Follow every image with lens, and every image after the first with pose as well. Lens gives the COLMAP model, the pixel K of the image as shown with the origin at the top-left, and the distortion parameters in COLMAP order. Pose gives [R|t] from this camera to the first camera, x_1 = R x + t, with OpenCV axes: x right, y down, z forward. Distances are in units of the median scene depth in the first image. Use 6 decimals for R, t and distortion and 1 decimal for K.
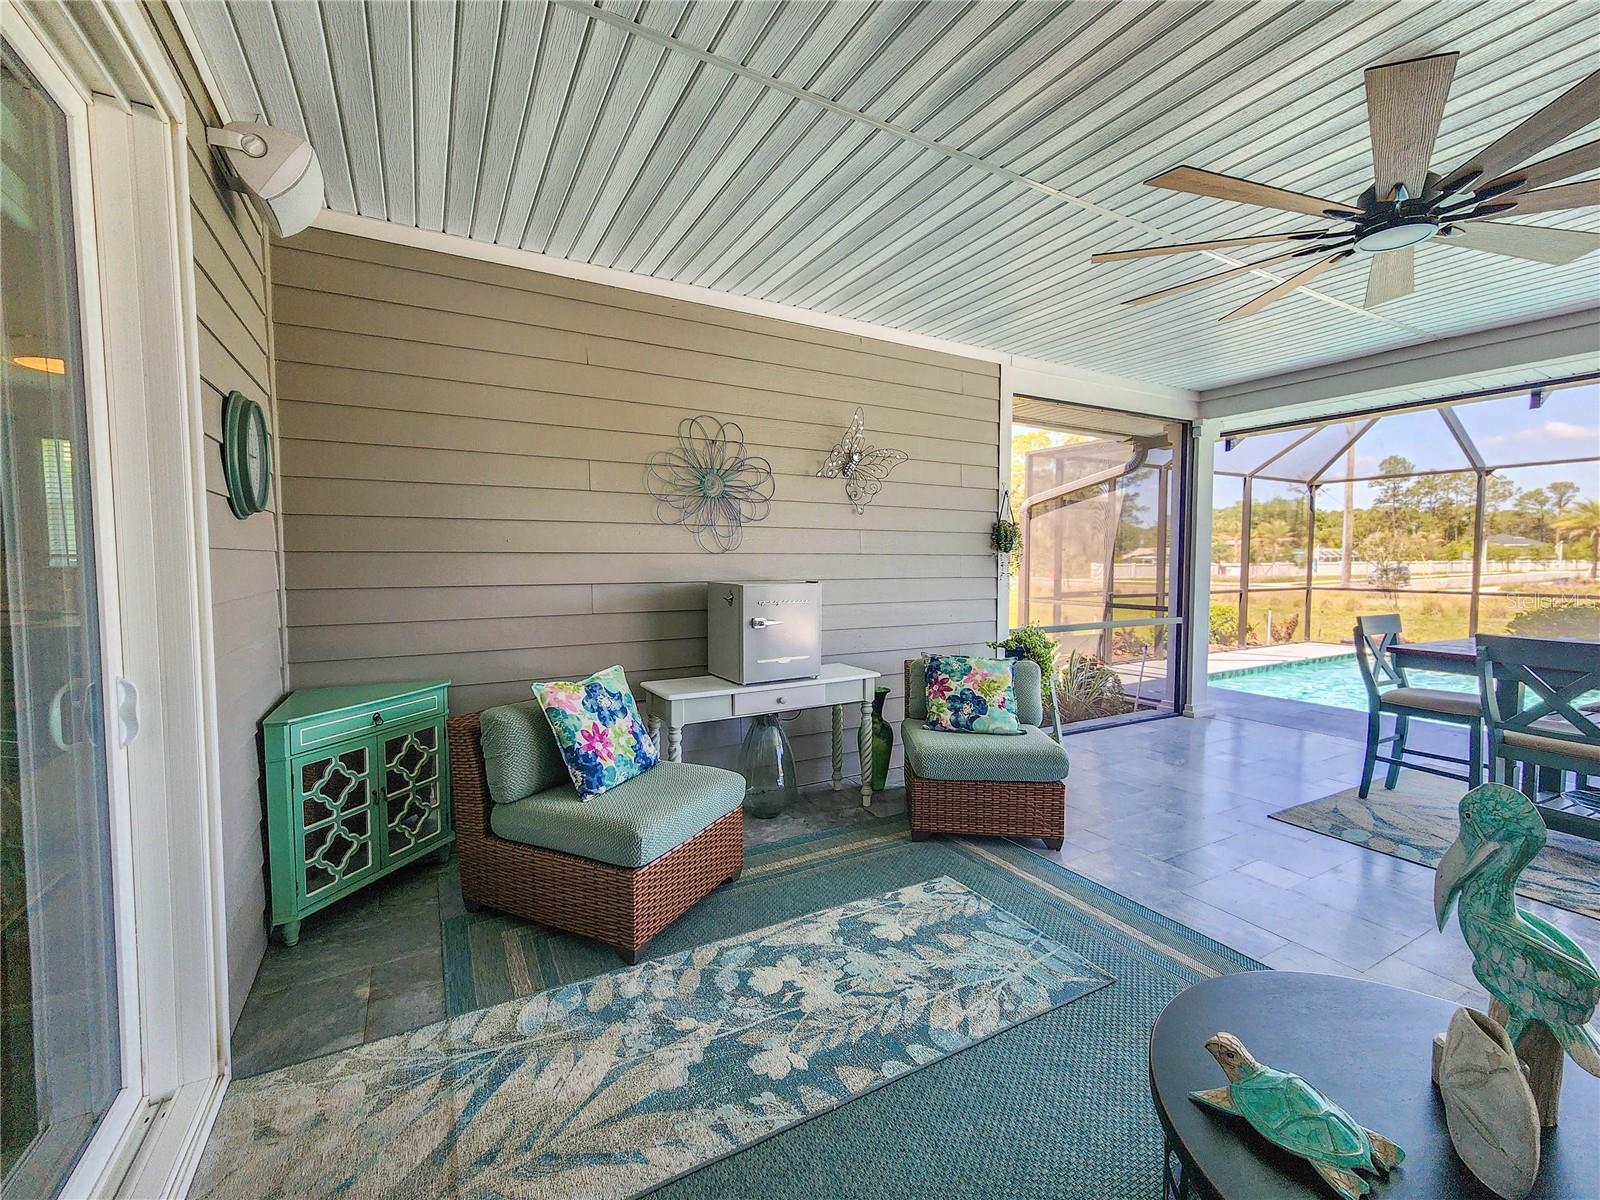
lens RADIAL K [[676.5, 0, 800.3], [0, 676.5, 594.4], [0, 0, 1]] dist [0.006888, 0.000644]
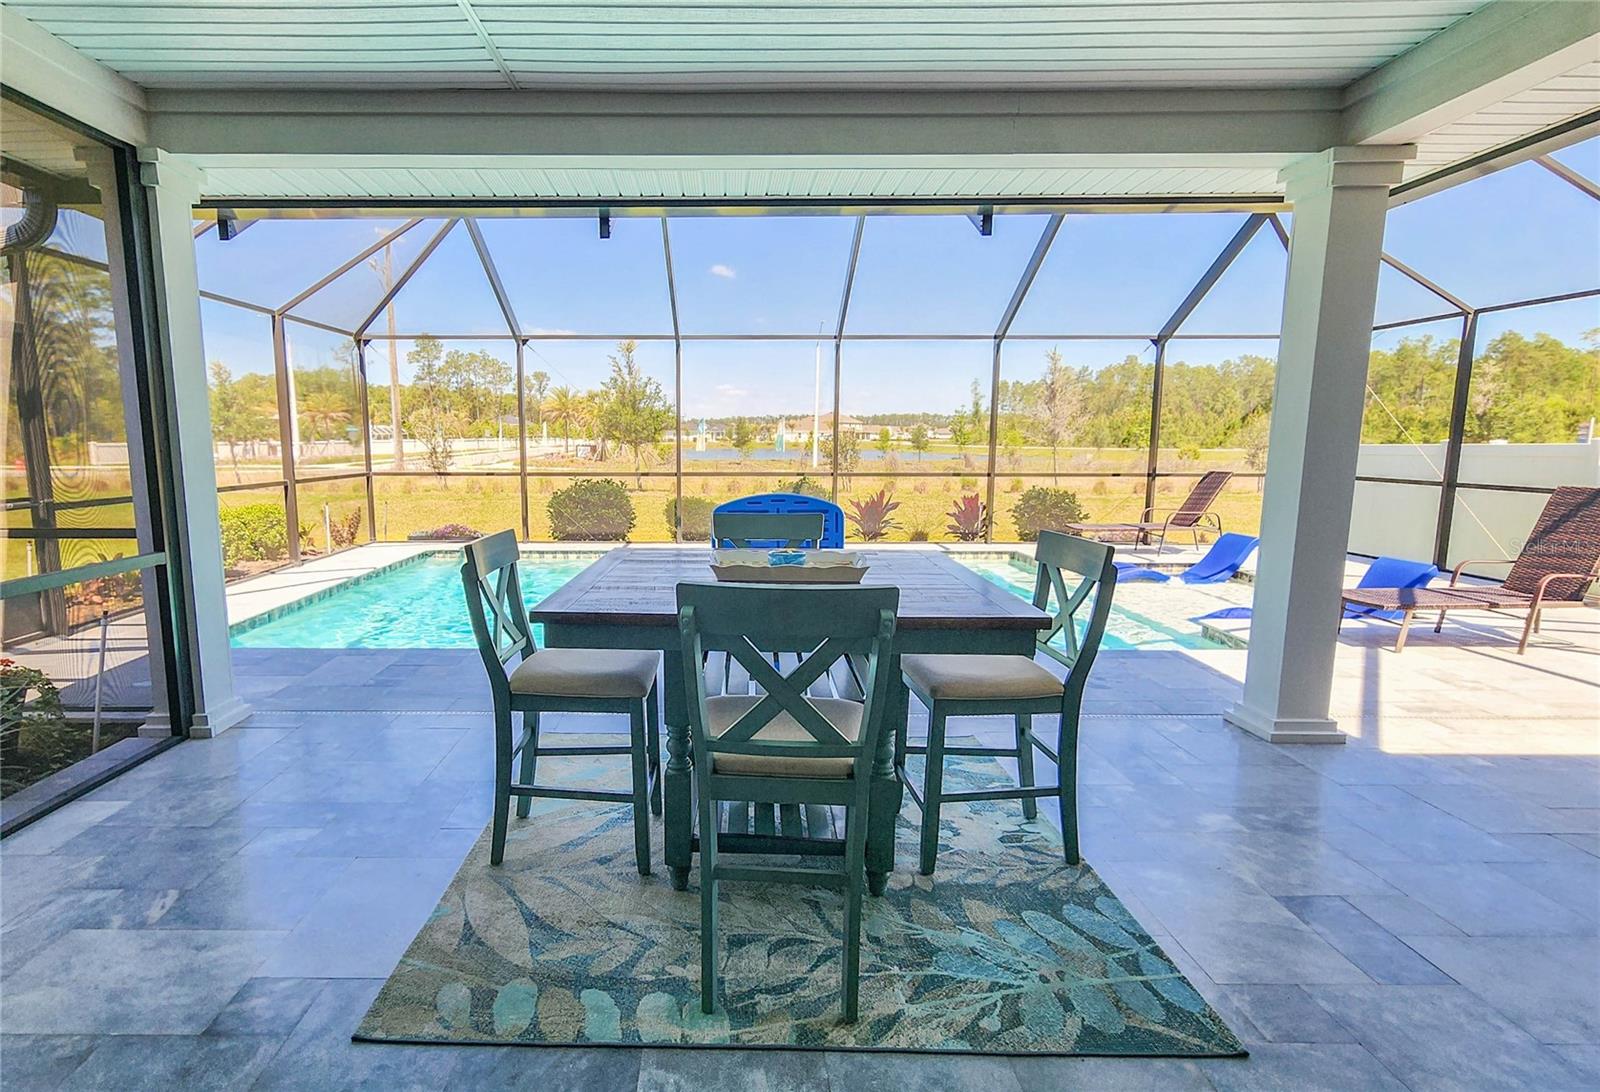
lens RADIAL K [[812.7, 0, 722.6], [0, 812.7, 549.0], [0, 0, 1]] dist [0.002344, 0.000318]
pose [[0.492414, -0.118213, 0.862296, 0.179879], [0.043648, 0.992841, 0.111184, -0.013038], [-0.869266, -0.017111, 0.494048, 0.248473]]
